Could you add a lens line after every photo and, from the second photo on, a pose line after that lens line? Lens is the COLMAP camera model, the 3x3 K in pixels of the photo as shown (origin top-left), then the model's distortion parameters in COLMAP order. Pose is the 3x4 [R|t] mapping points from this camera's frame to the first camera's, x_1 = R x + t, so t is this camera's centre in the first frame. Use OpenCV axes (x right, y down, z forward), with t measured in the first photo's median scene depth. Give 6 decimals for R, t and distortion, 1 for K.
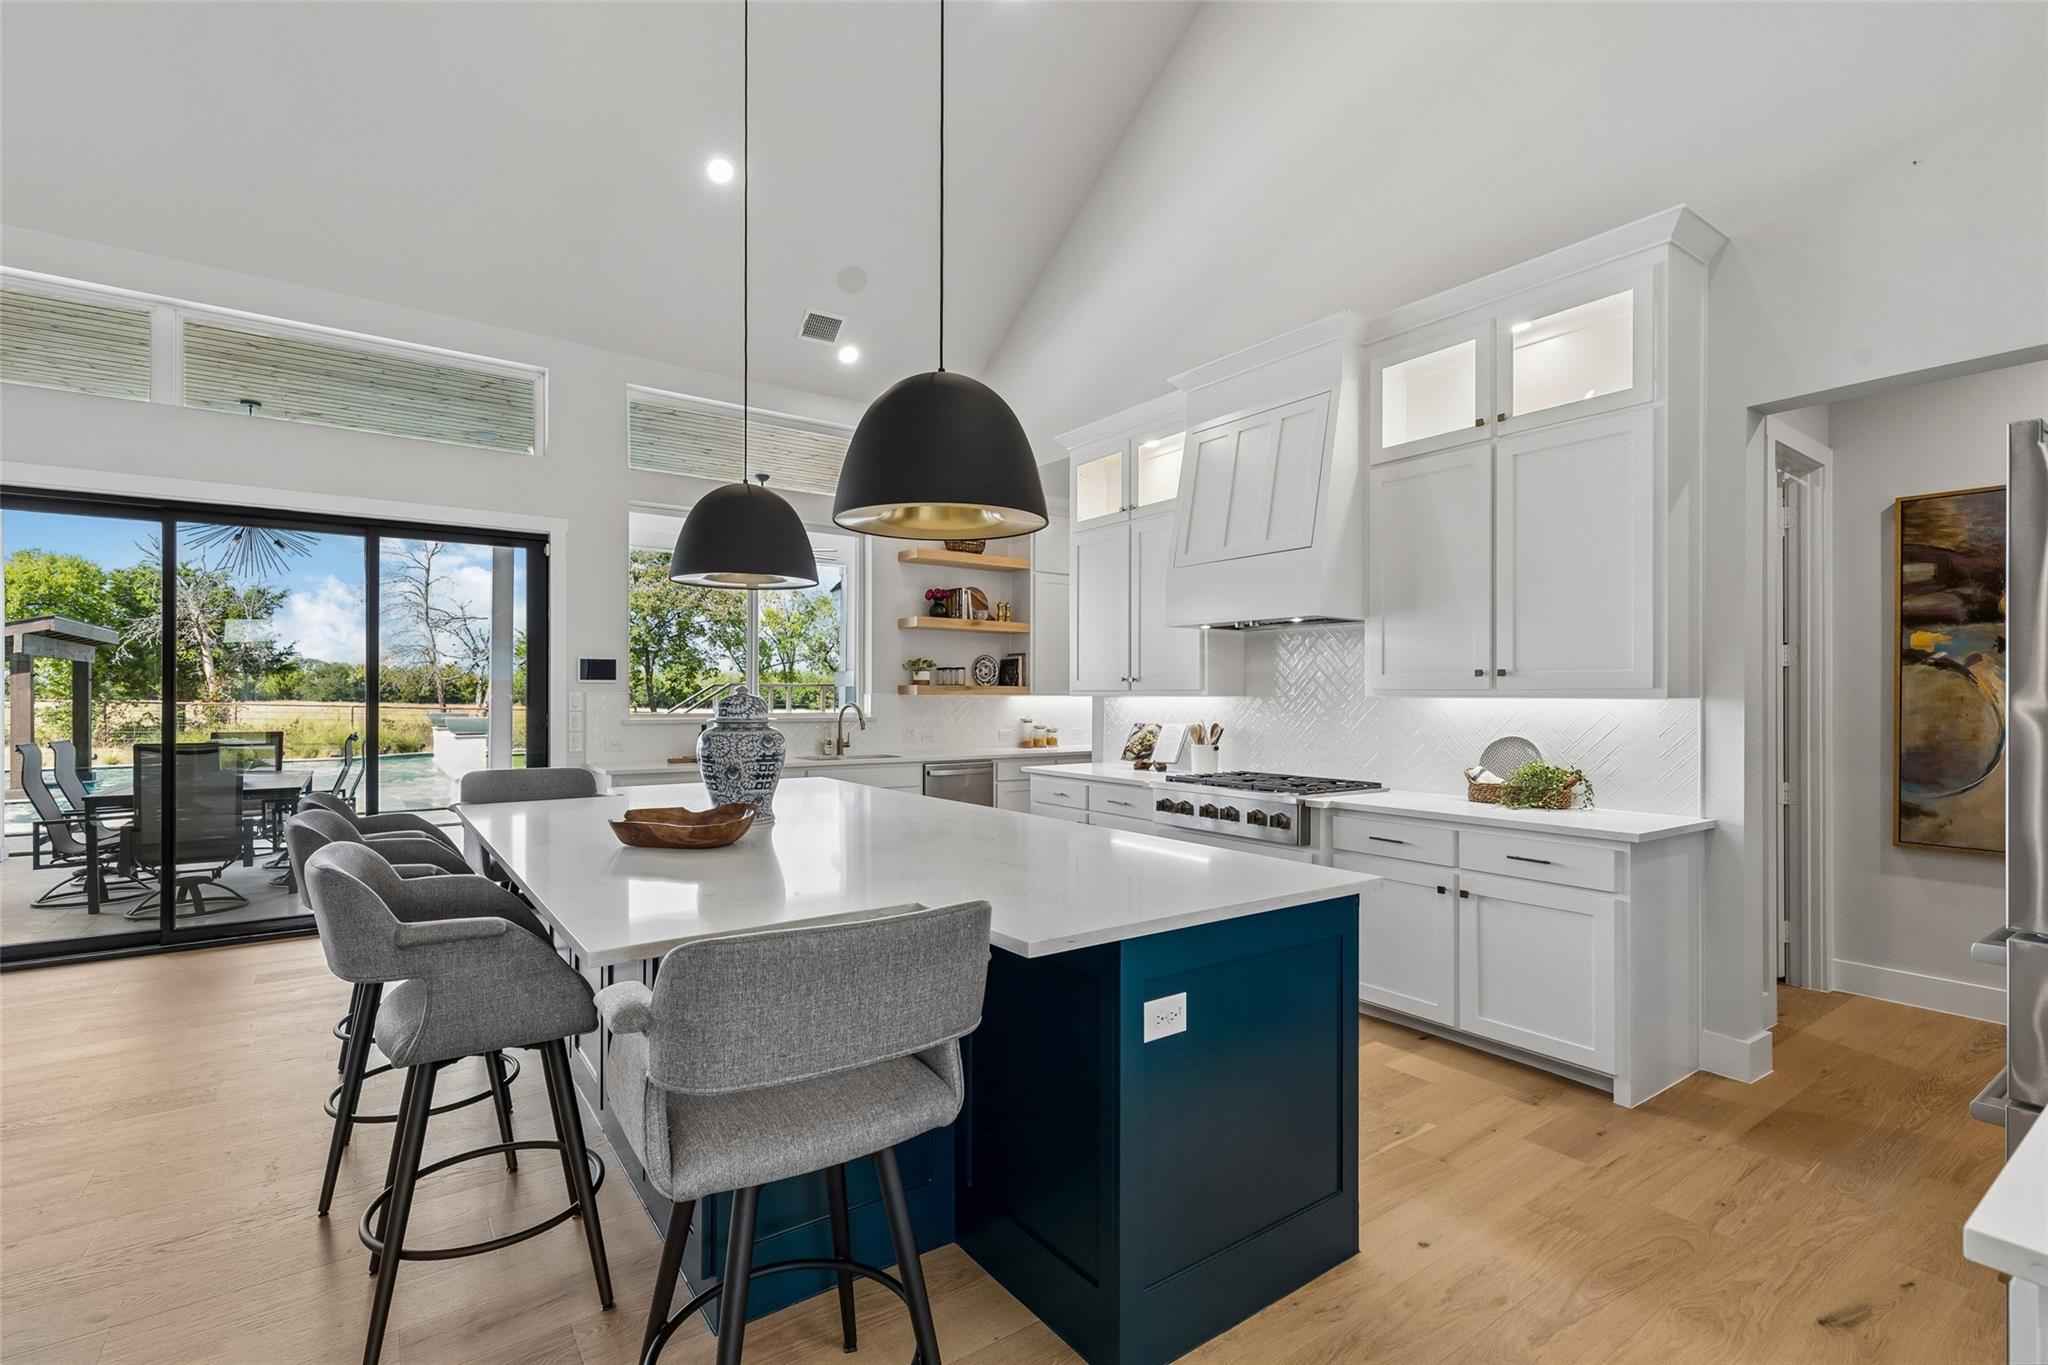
lens RADIAL K [[922.5, 0, 1015.7], [0, 922.5, 704.8], [0, 0, 1]] dist [0.002574, 0.000305]
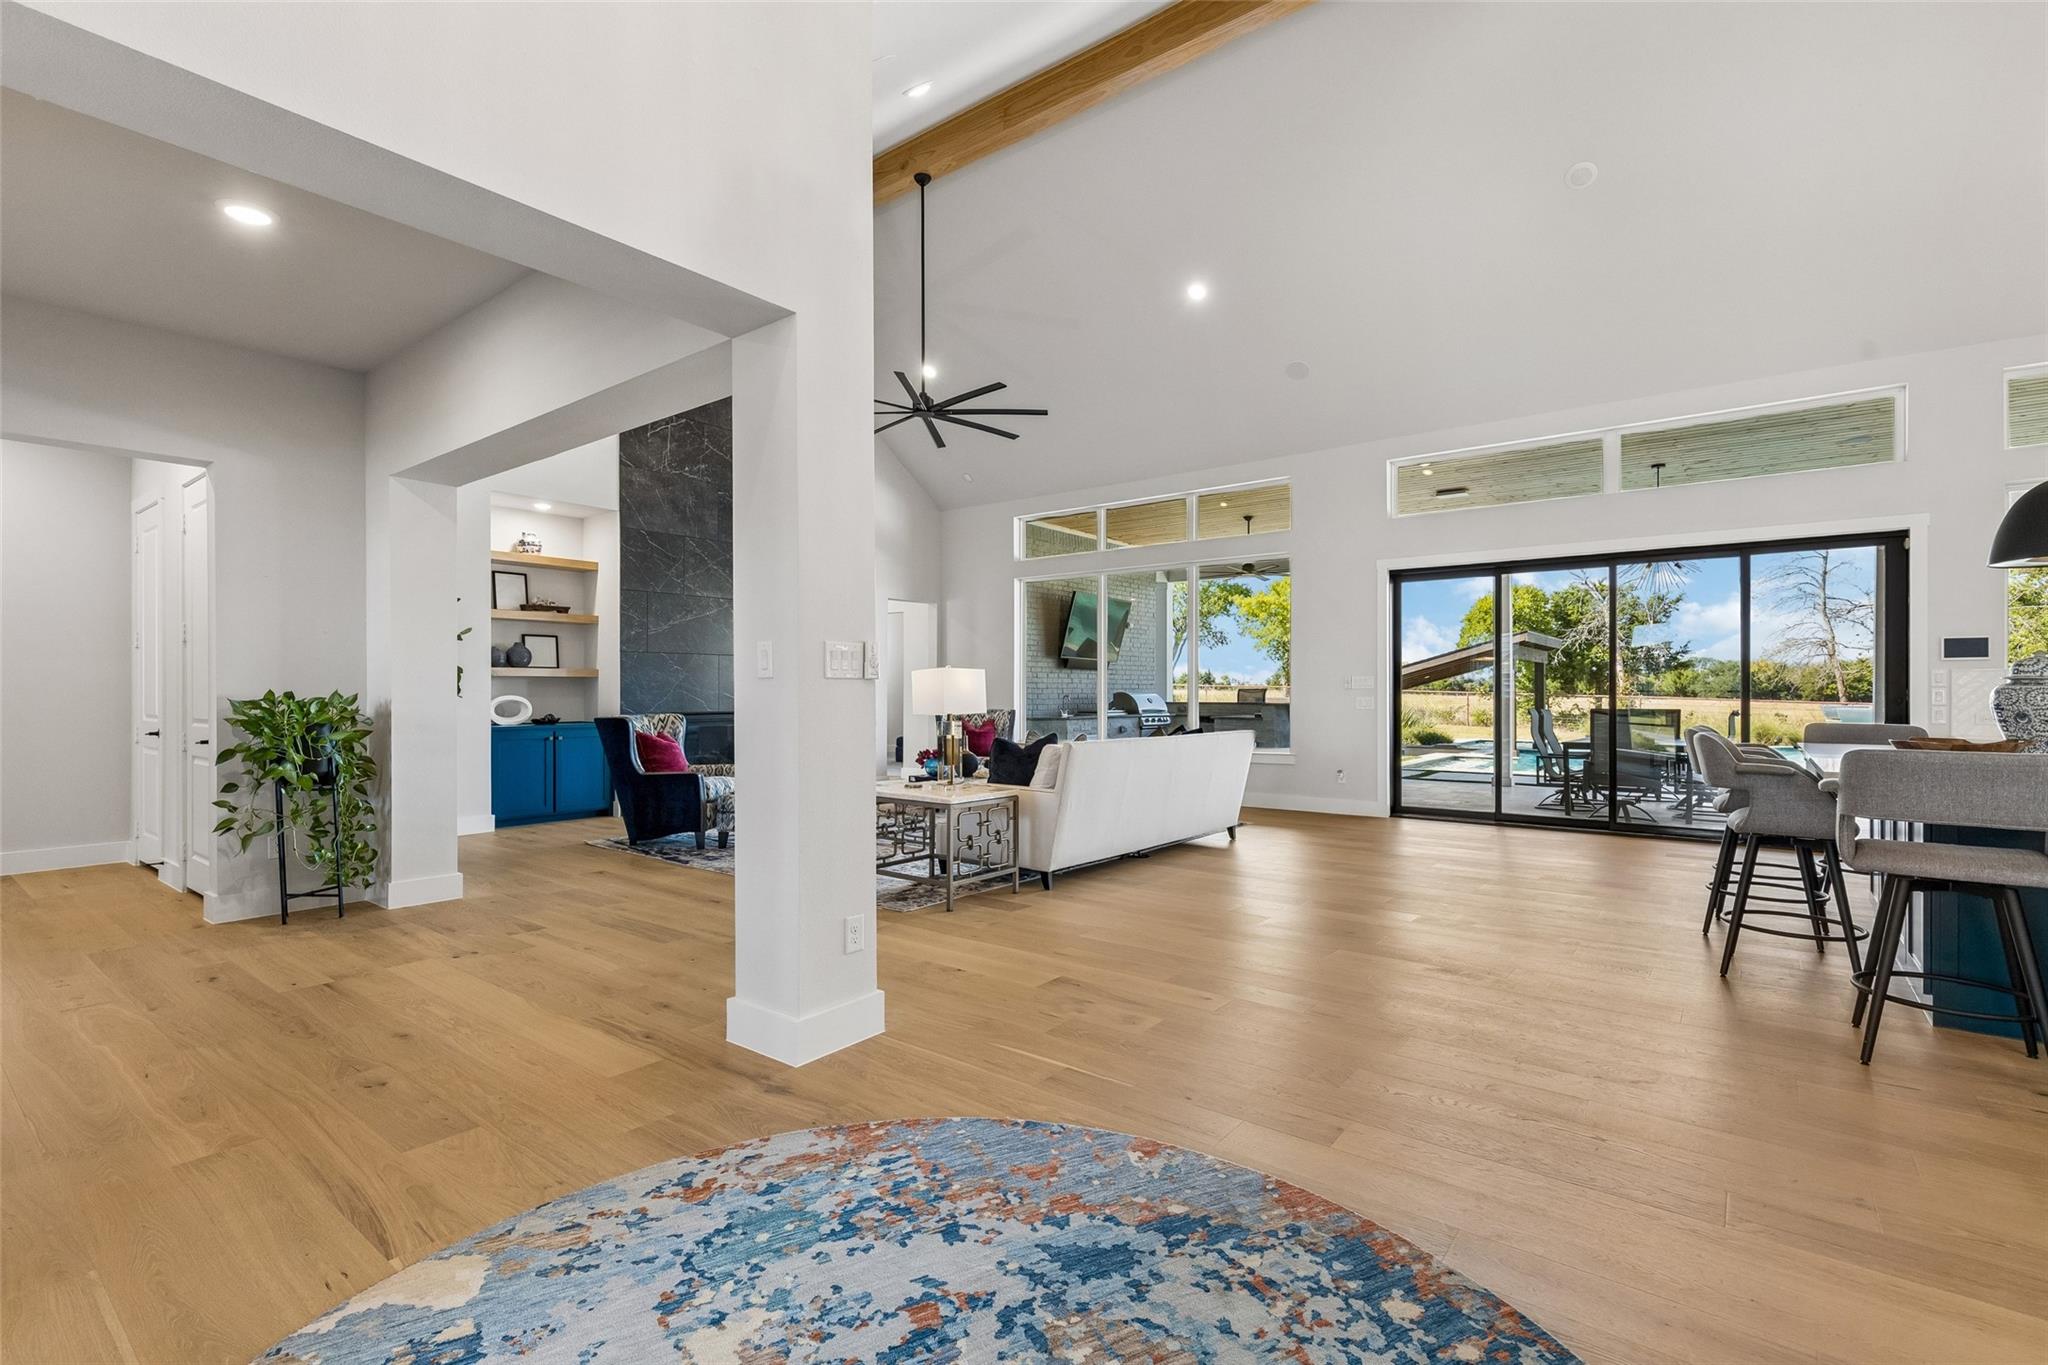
lens RADIAL K [[932.9, 0, 1020.7], [0, 932.9, 678.2], [0, 0, 1]] dist [0.000479, 0.000224]
pose [[0.282369, -0.015653, -0.959178, 0.208385], [-0.010748, 0.999752, -0.019479, 0.022647], [0.959246, 0.015809, 0.282131, -0.267206]]
